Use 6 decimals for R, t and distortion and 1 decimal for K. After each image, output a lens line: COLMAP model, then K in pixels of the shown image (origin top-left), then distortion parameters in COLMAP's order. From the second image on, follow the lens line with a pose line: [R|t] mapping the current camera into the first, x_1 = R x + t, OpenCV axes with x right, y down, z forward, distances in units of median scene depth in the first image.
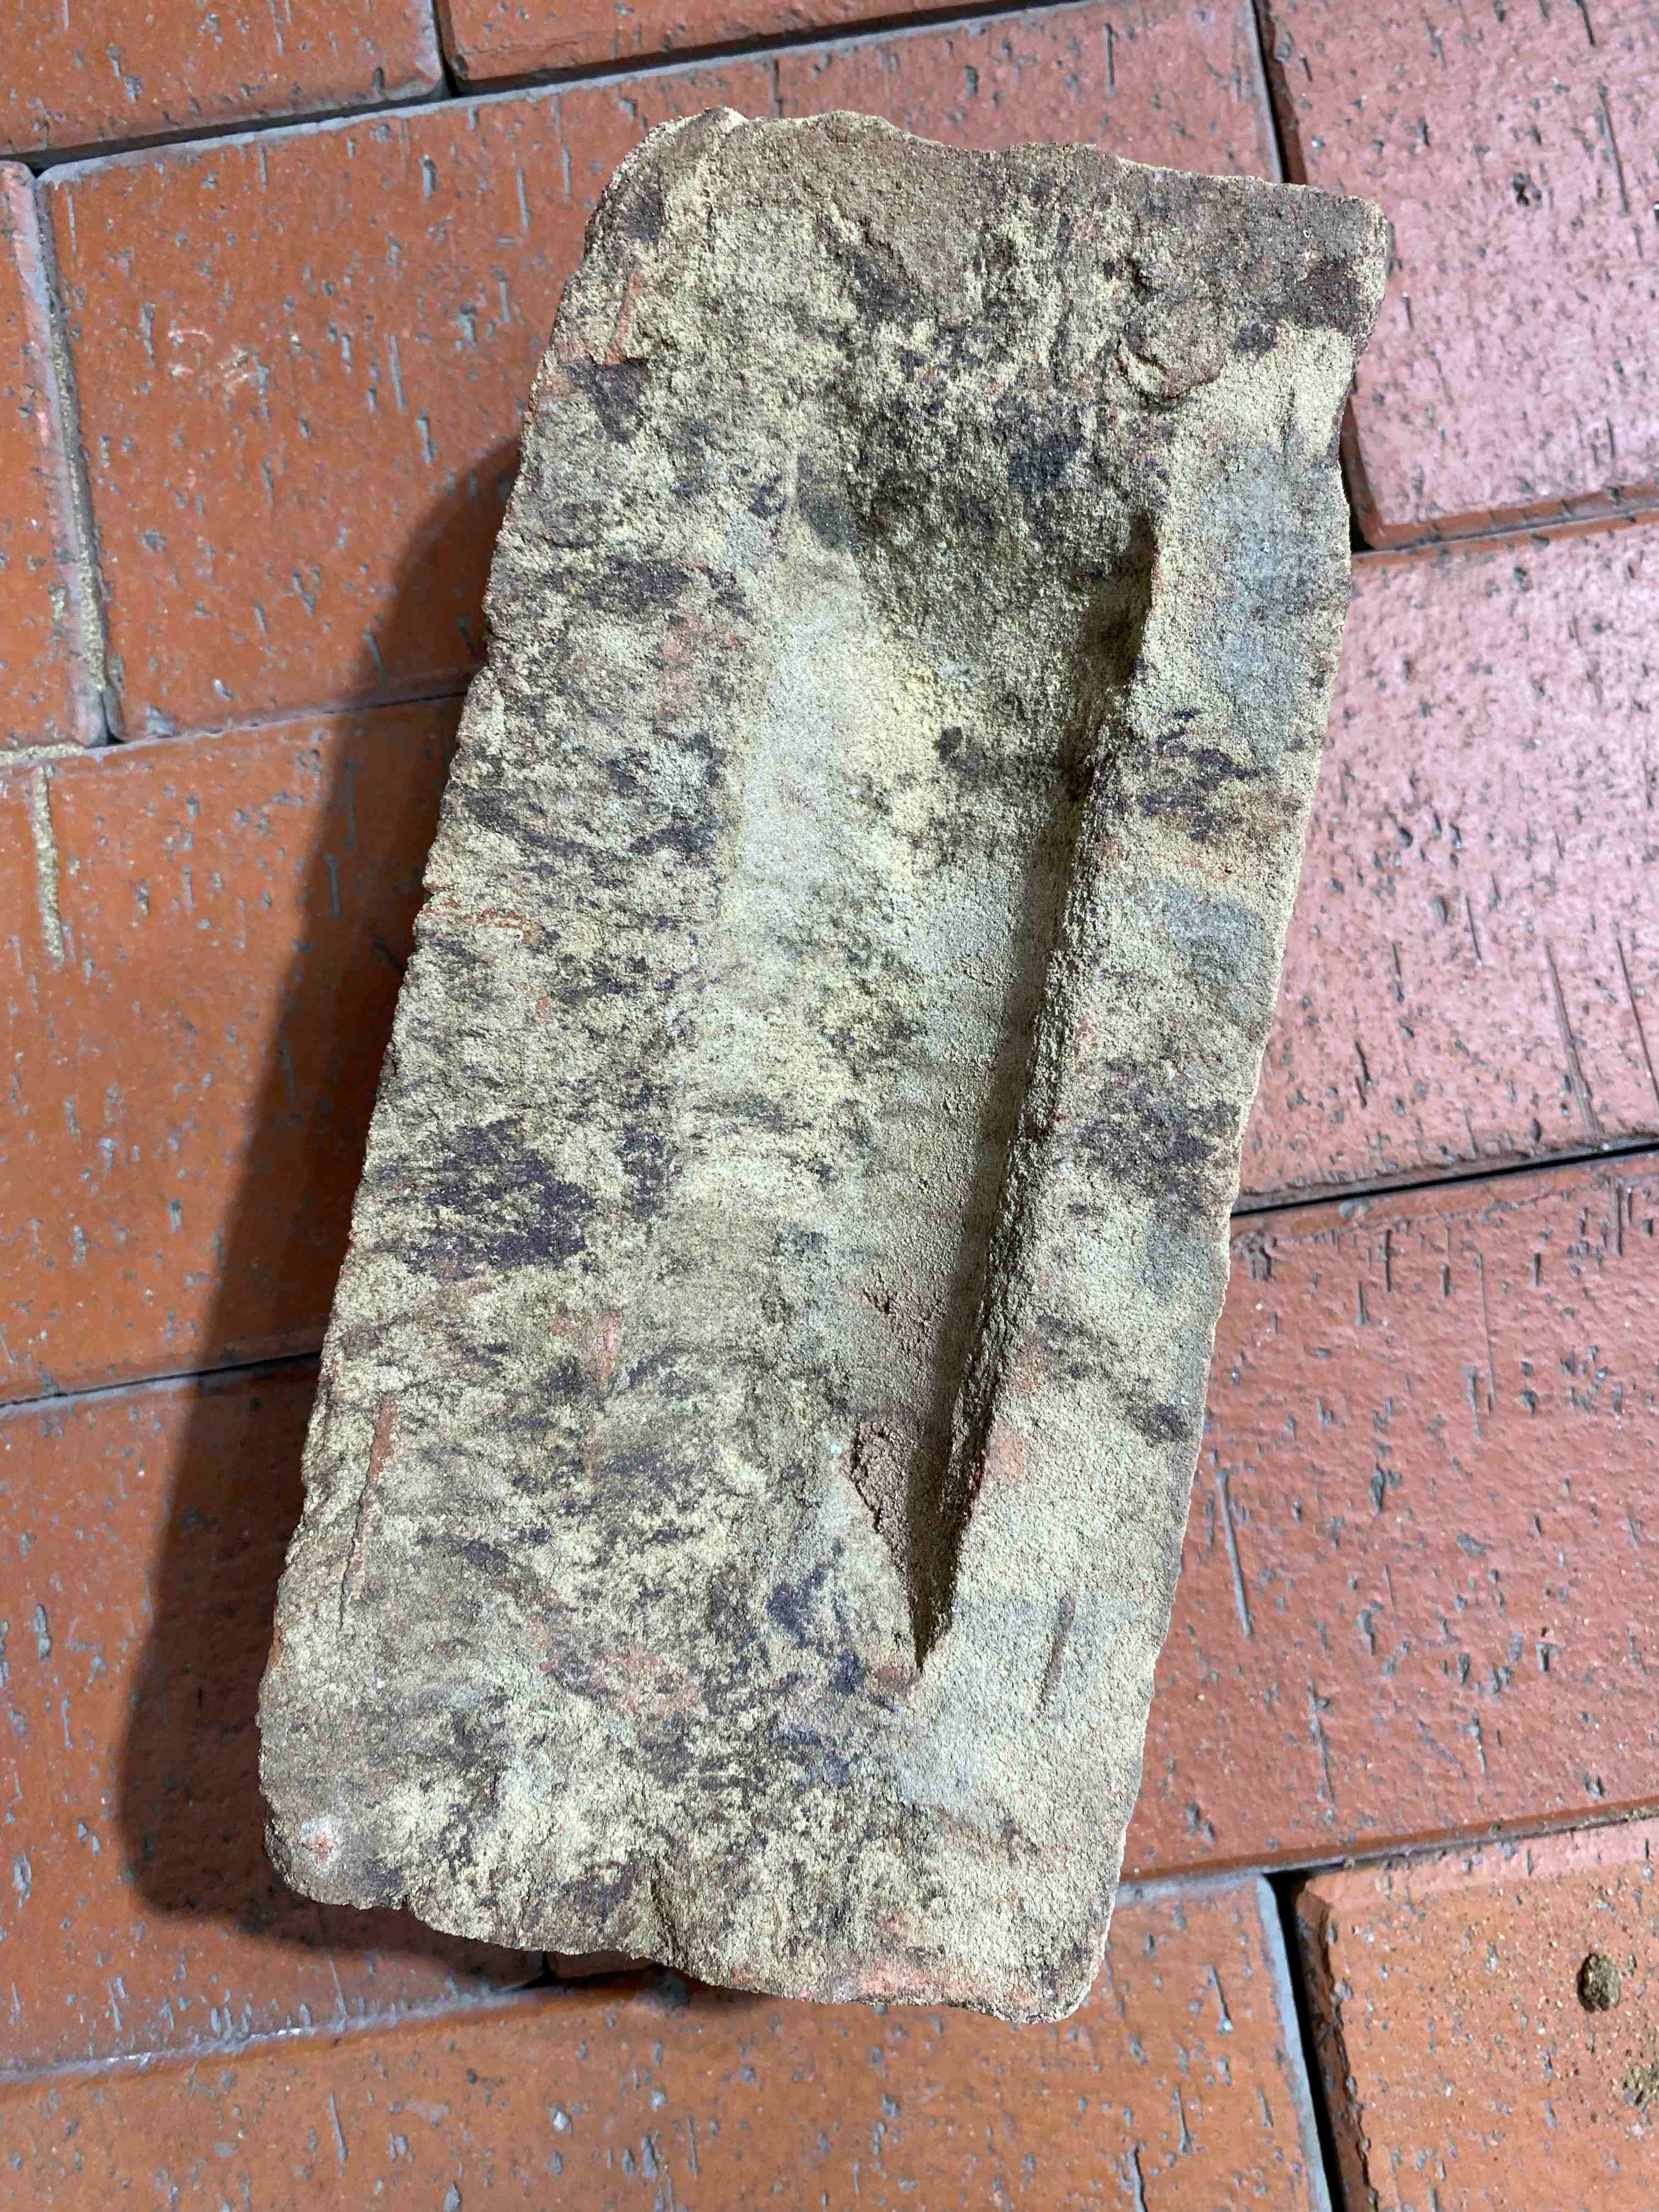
lens RADIAL K [[1680.5, 0, 833.0], [0, 1680.5, 1098.2], [0, 0, 1]] dist [-0.027360, -0.006349]
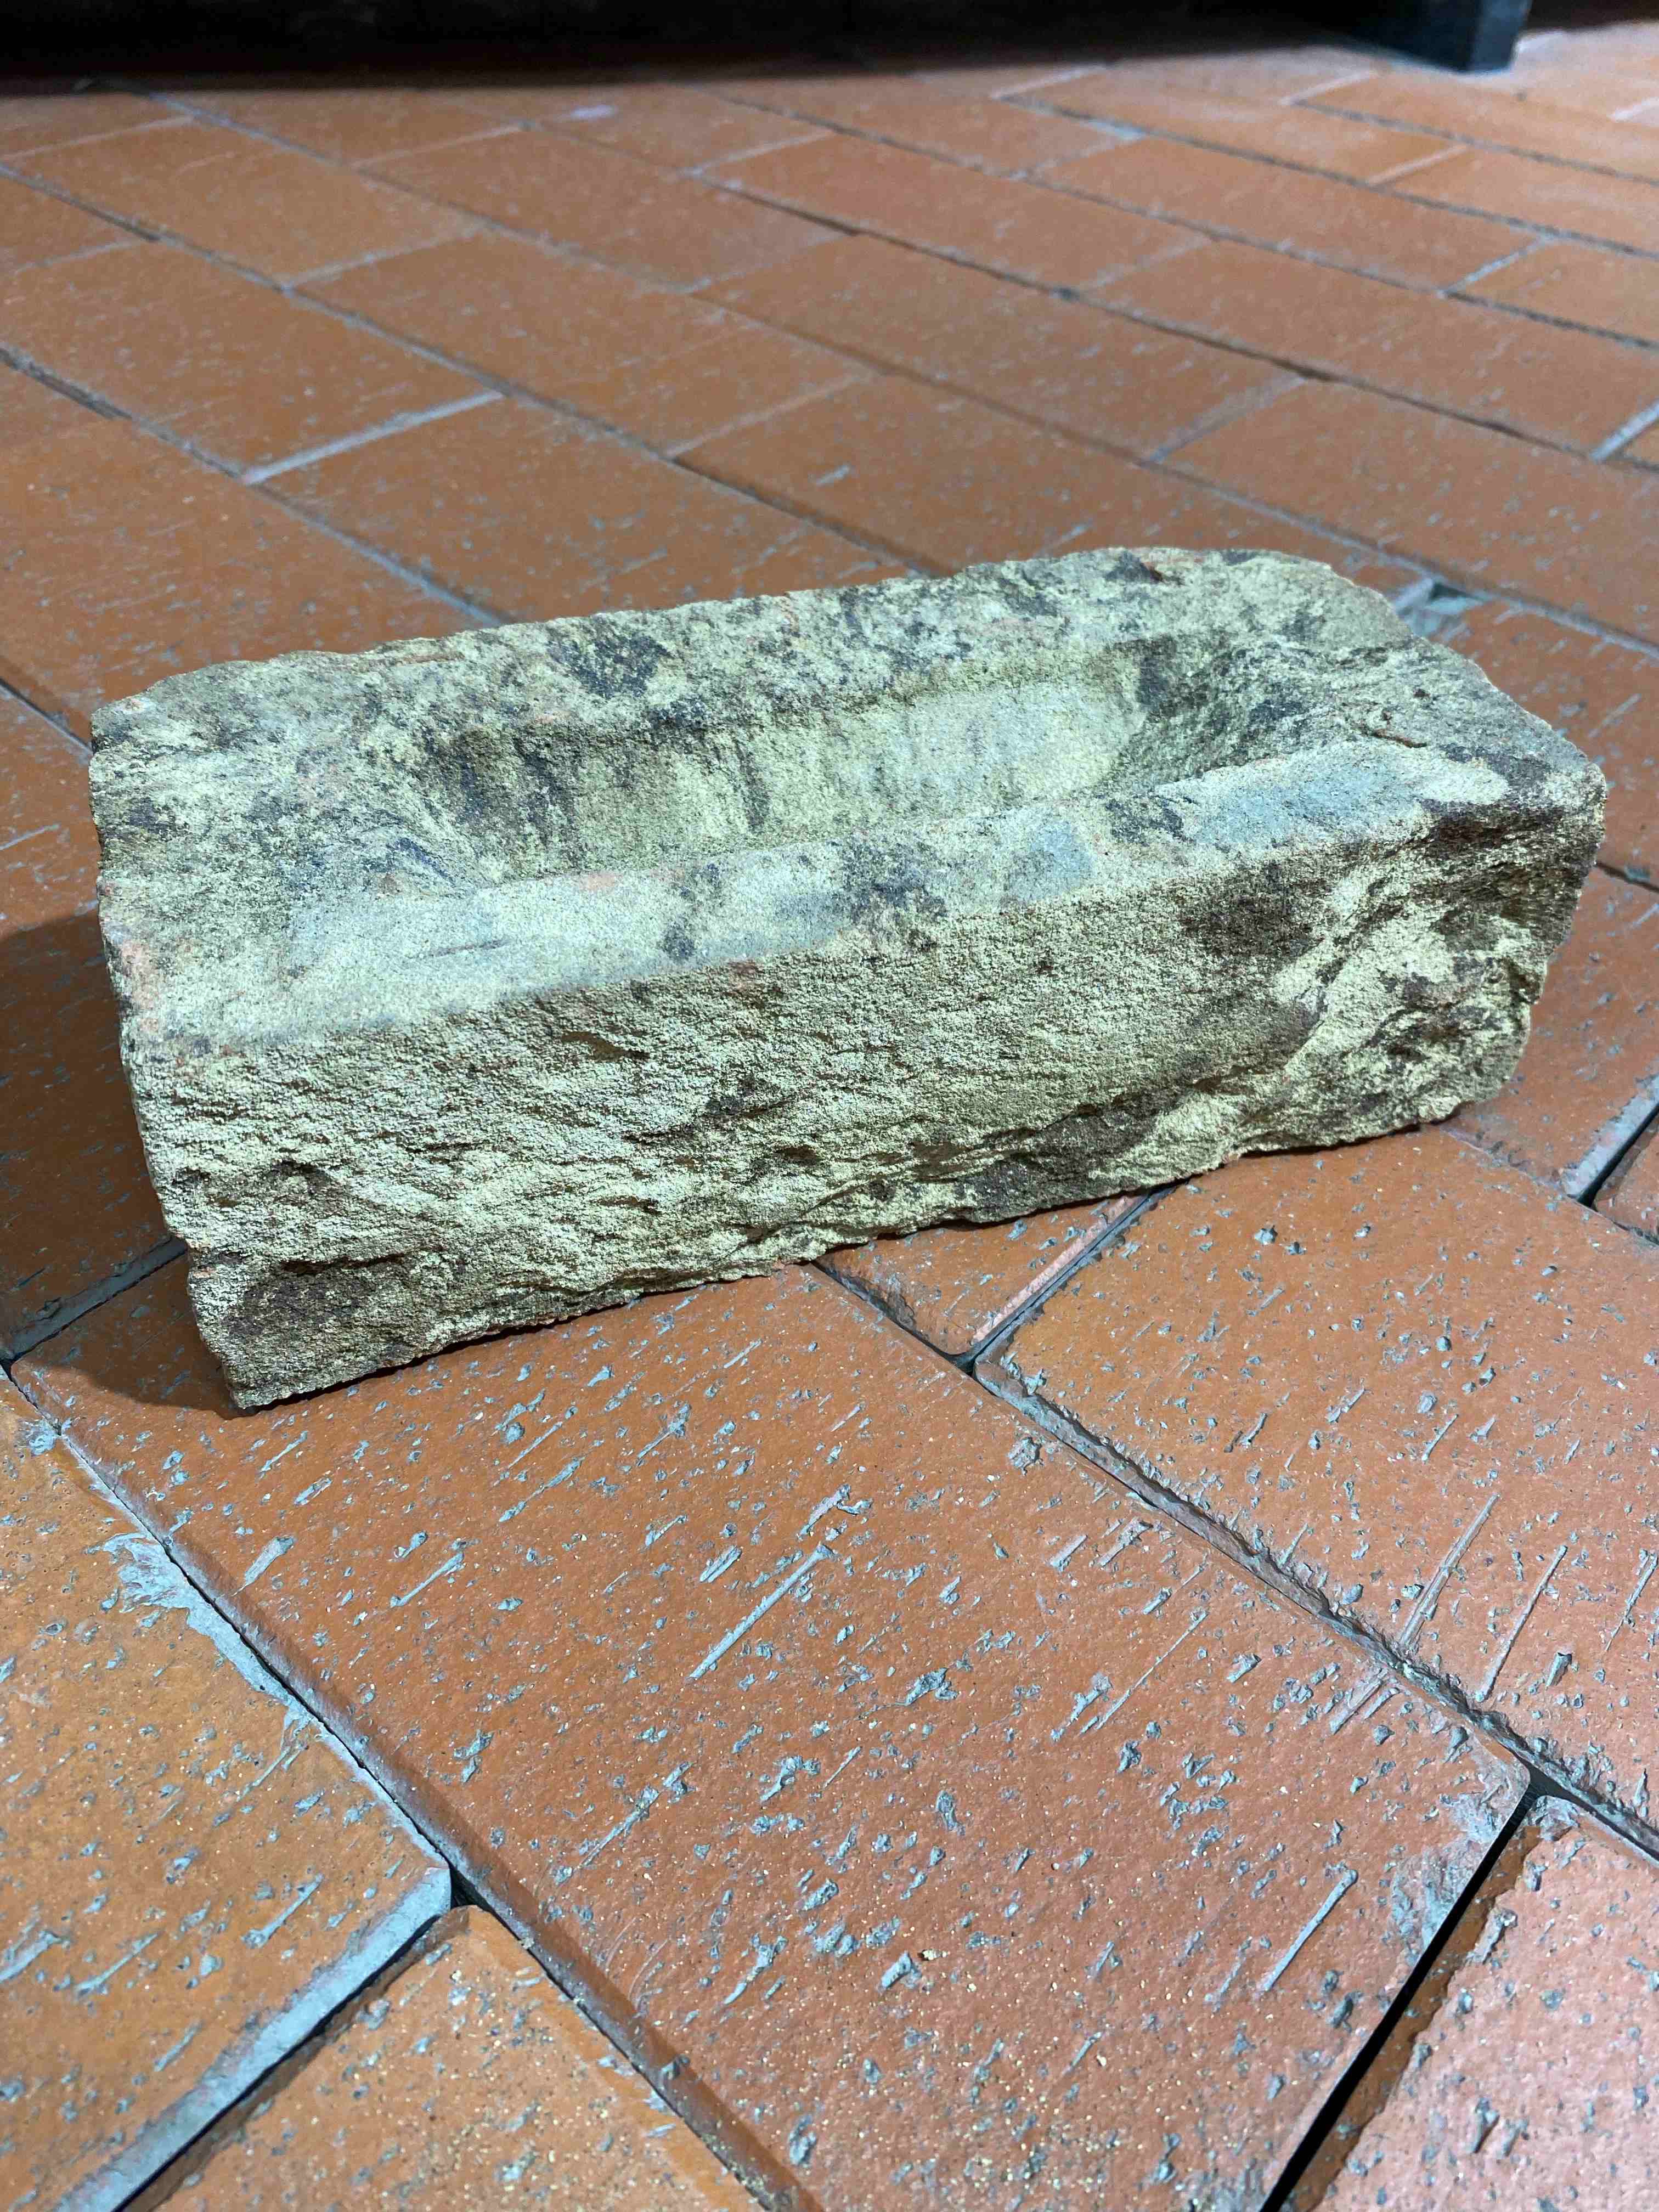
lens RADIAL K [[1680.5, 0, 821.9], [0, 1680.5, 1105.4], [0, 0, 1]] dist [-0.027360, -0.006349]
pose [[0.489819, 0.630043, -0.602597, 0.974002], [-0.871706, 0.365304, -0.326622, 0.506451], [0.014345, 0.685273, 0.728145, 0.227666]]
